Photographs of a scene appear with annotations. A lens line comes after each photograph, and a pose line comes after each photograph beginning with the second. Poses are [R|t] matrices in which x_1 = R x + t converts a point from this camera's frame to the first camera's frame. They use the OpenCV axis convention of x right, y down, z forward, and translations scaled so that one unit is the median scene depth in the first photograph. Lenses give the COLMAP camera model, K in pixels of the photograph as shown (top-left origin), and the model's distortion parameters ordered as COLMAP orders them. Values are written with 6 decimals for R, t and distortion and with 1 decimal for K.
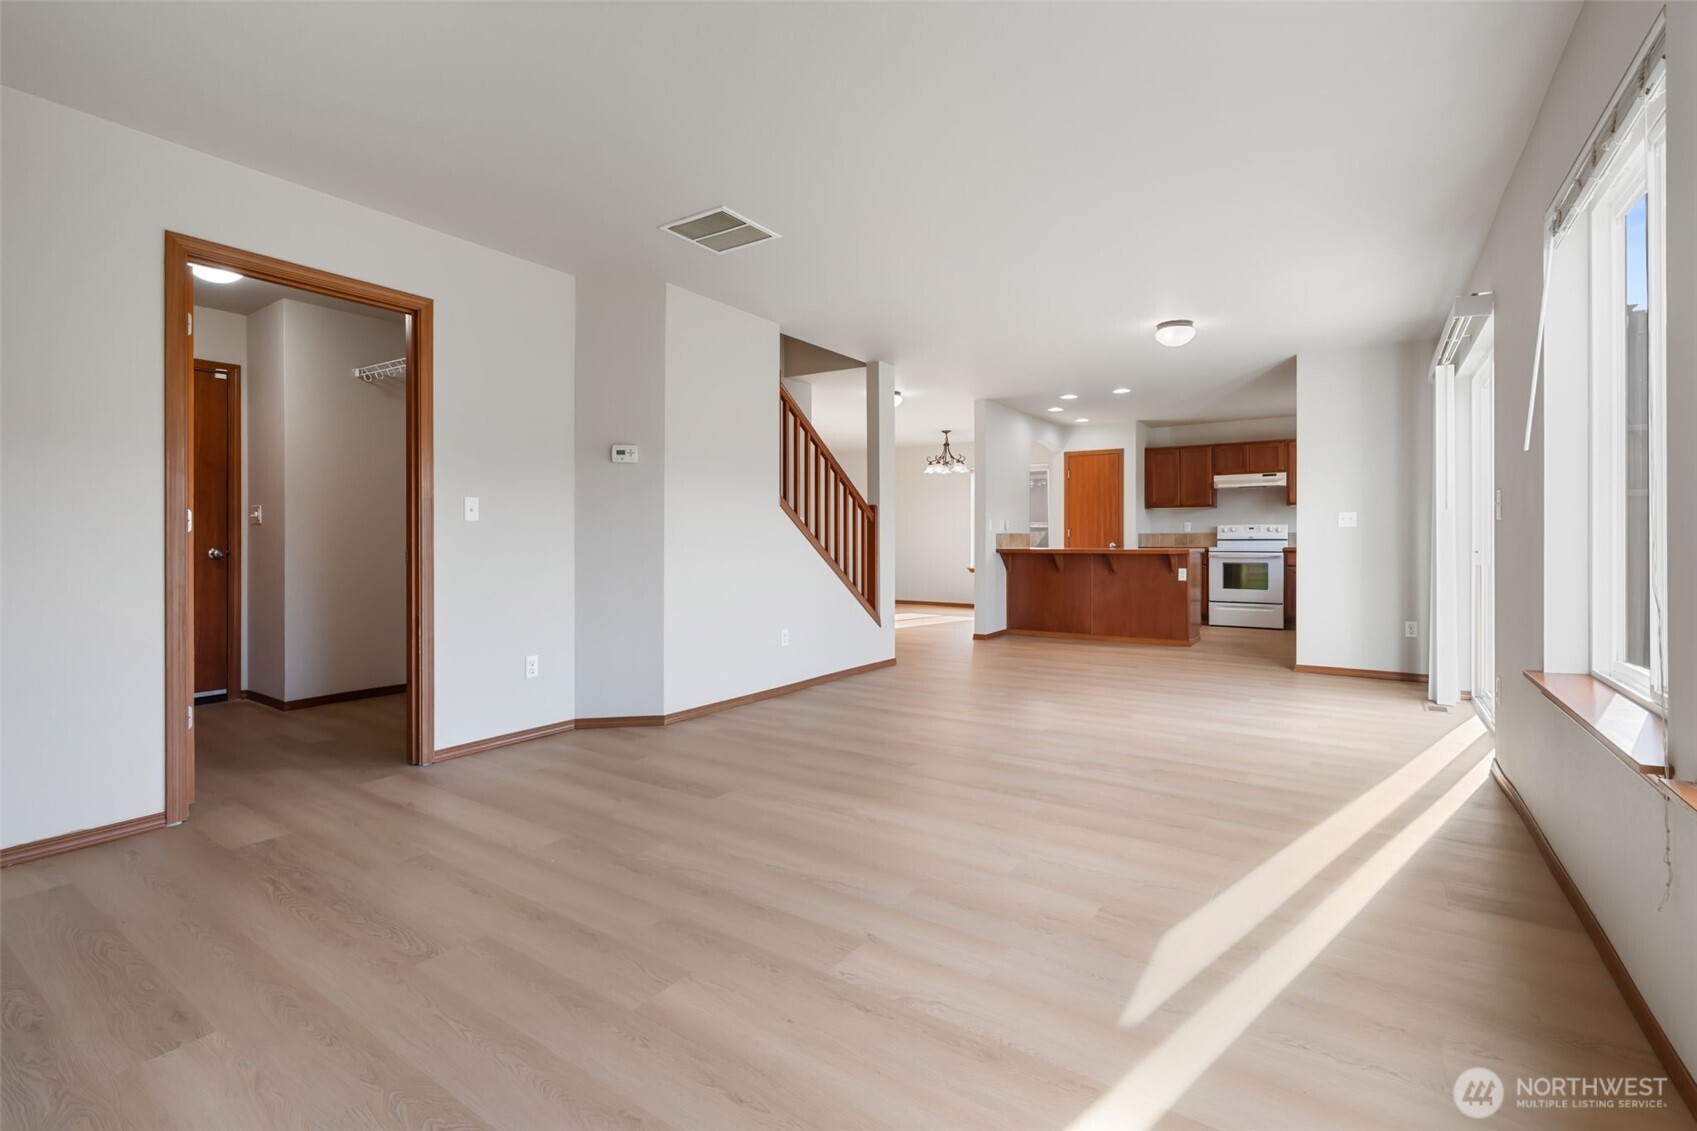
lens RADIAL K [[757.3, 0, 850.6], [0, 757.3, 533.7], [0, 0, 1]] dist [-0.001561, 0.000335]
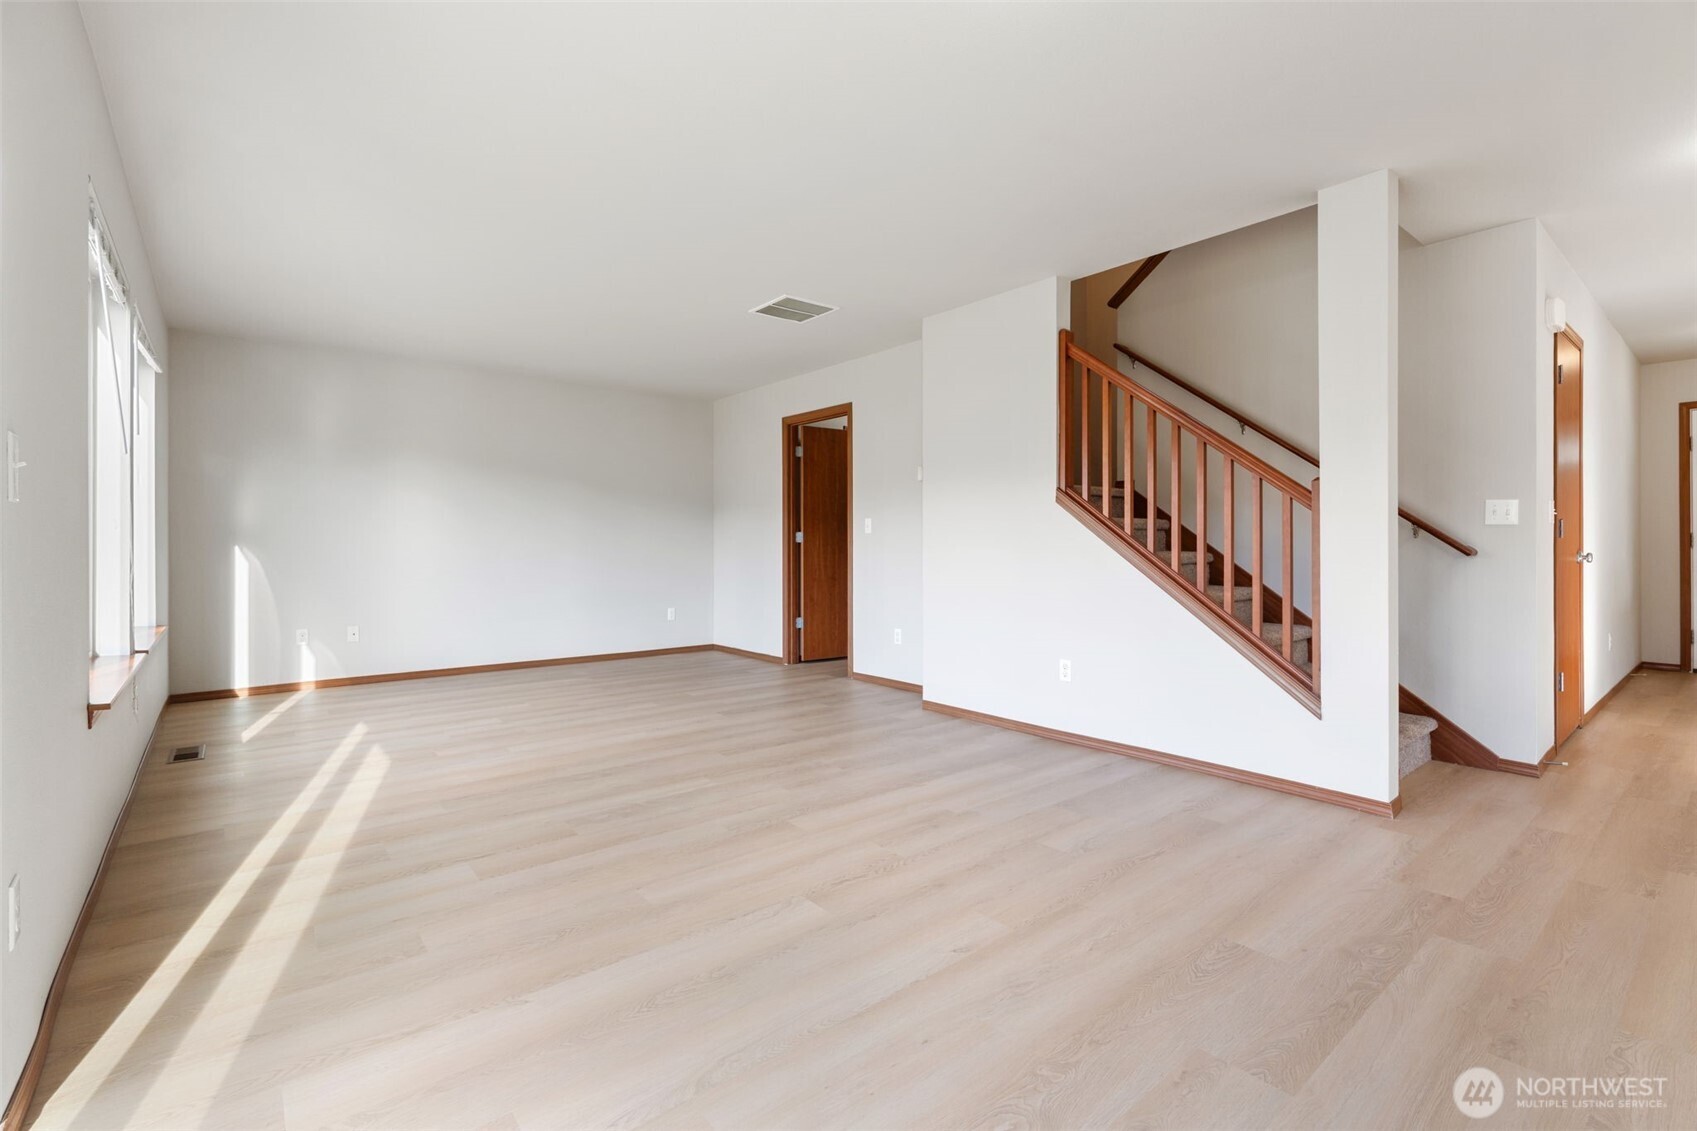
lens RADIAL K [[757.3, 0, 853.8], [0, 757.3, 551.5], [0, 0, 1]] dist [-0.001561, 0.000335]
pose [[-0.286286, 0.008813, -0.958104, 0.405173], [0.006758, 0.999951, 0.007178, 0.003742], [0.958120, -0.004420, -0.286332, 0.567686]]
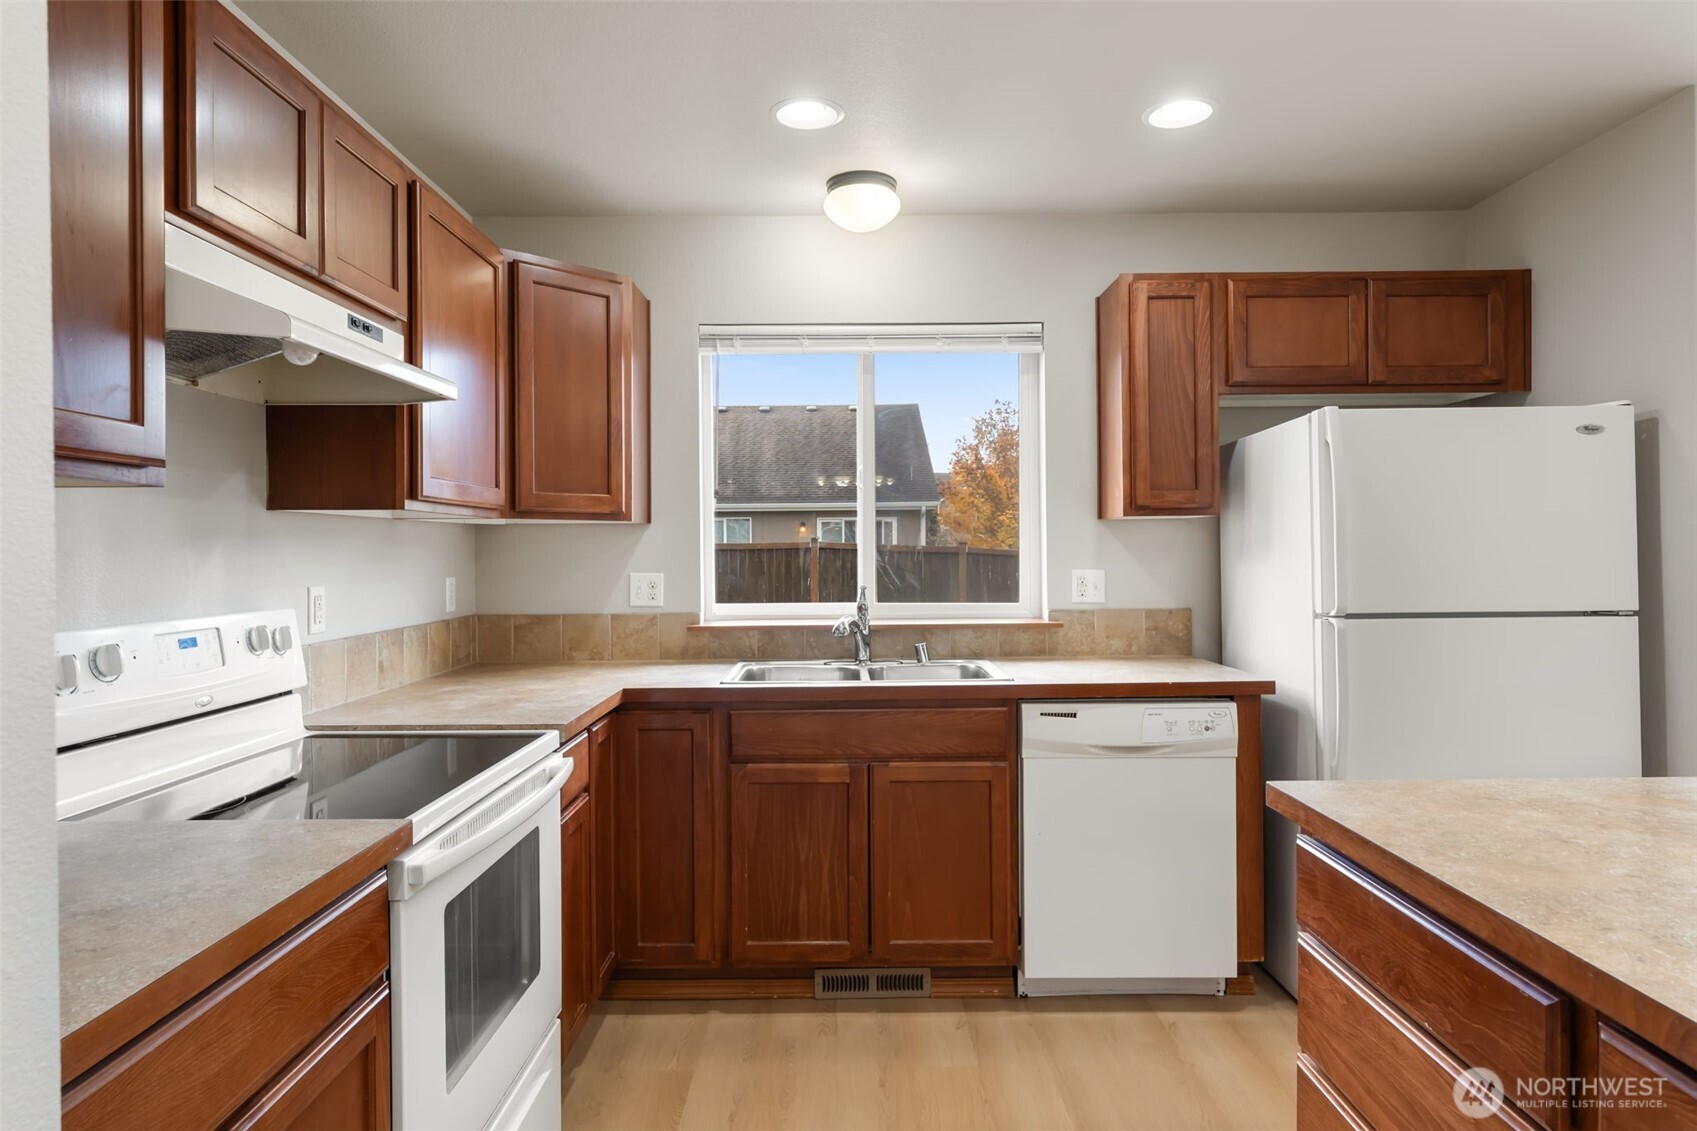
lens RADIAL K [[975.6, 0, 853.5], [0, 975.6, 553.2], [0, 0, 1]] dist [-0.008465, 0.003789]
pose [[-0.562748, 0.006866, 0.826600, 0.298366], [0.006814, 0.999970, -0.003668, -0.023618], [-0.826600, 0.003568, -0.562778, 1.010482]]
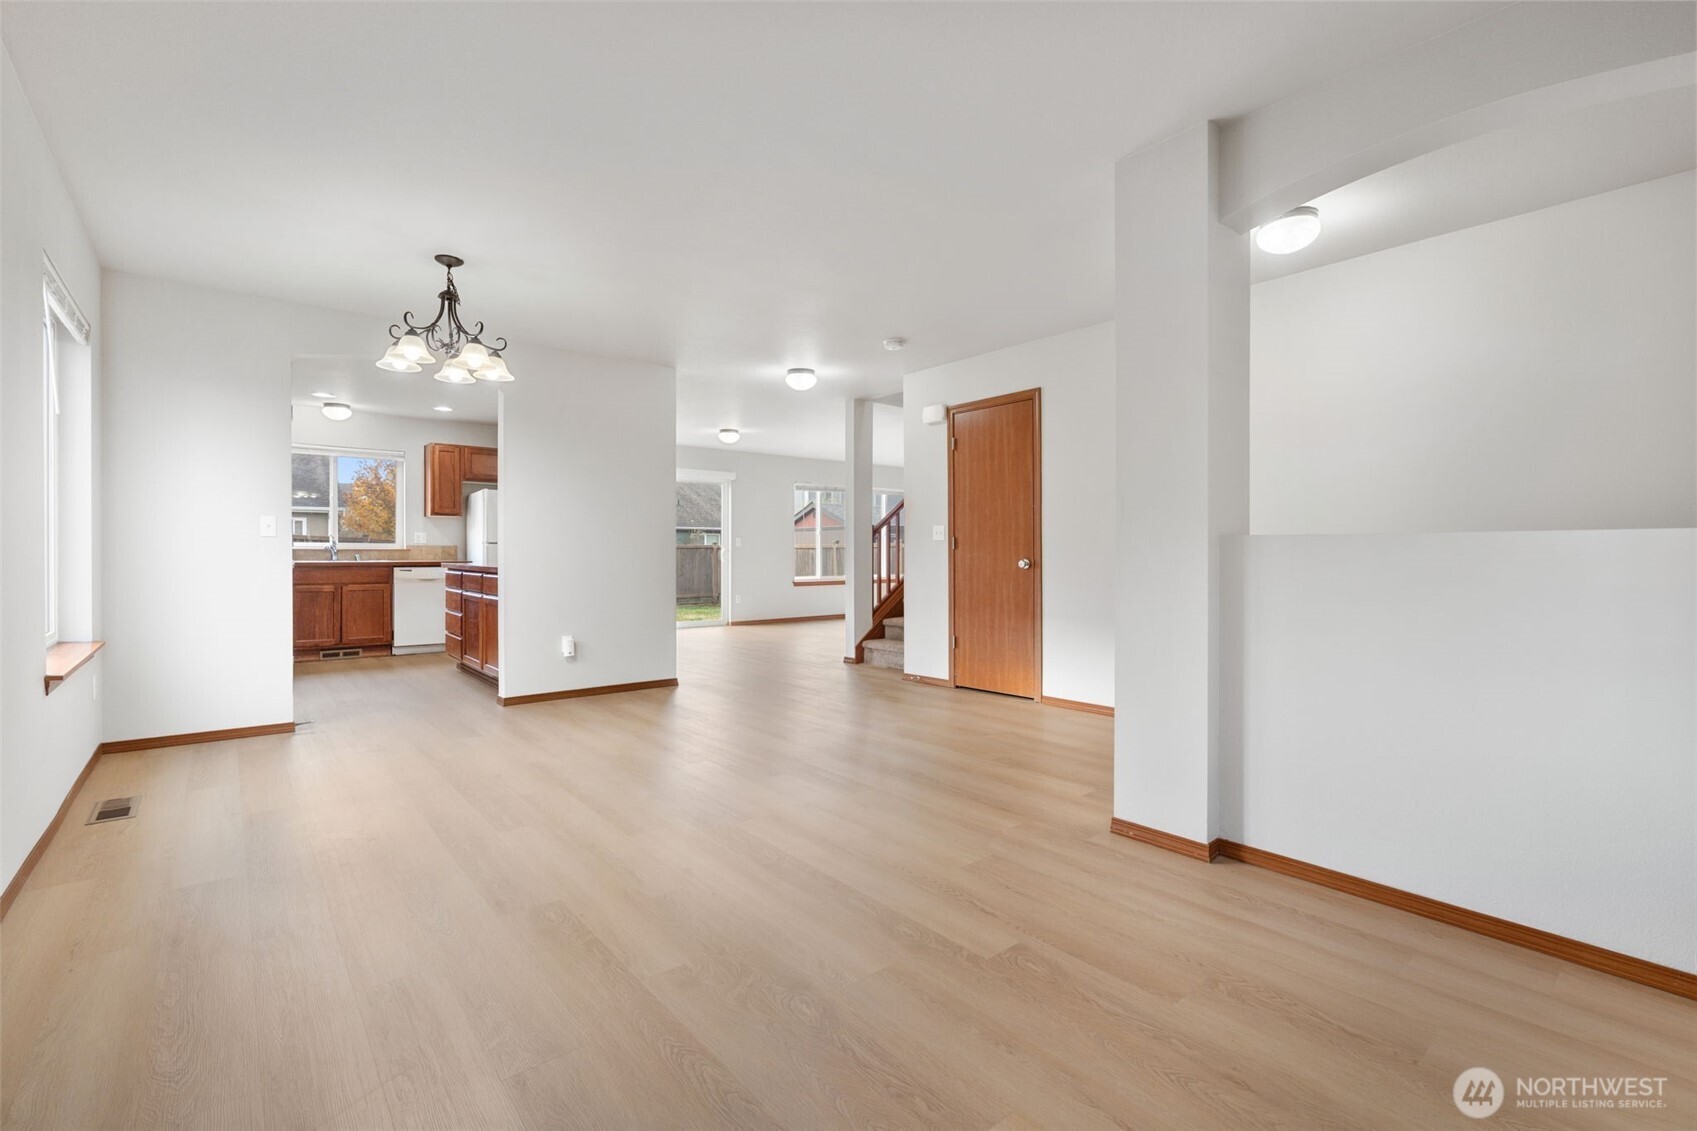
lens RADIAL K [[757.3, 0, 838.7], [0, 757.3, 560.2], [0, 0, 1]] dist [-0.001561, 0.000335]
pose [[-0.956181, -0.001368, 0.292772, -0.186703], [-0.000742, 0.999997, 0.002247, 0.012581], [-0.292775, 0.001931, -0.956180, 1.444837]]
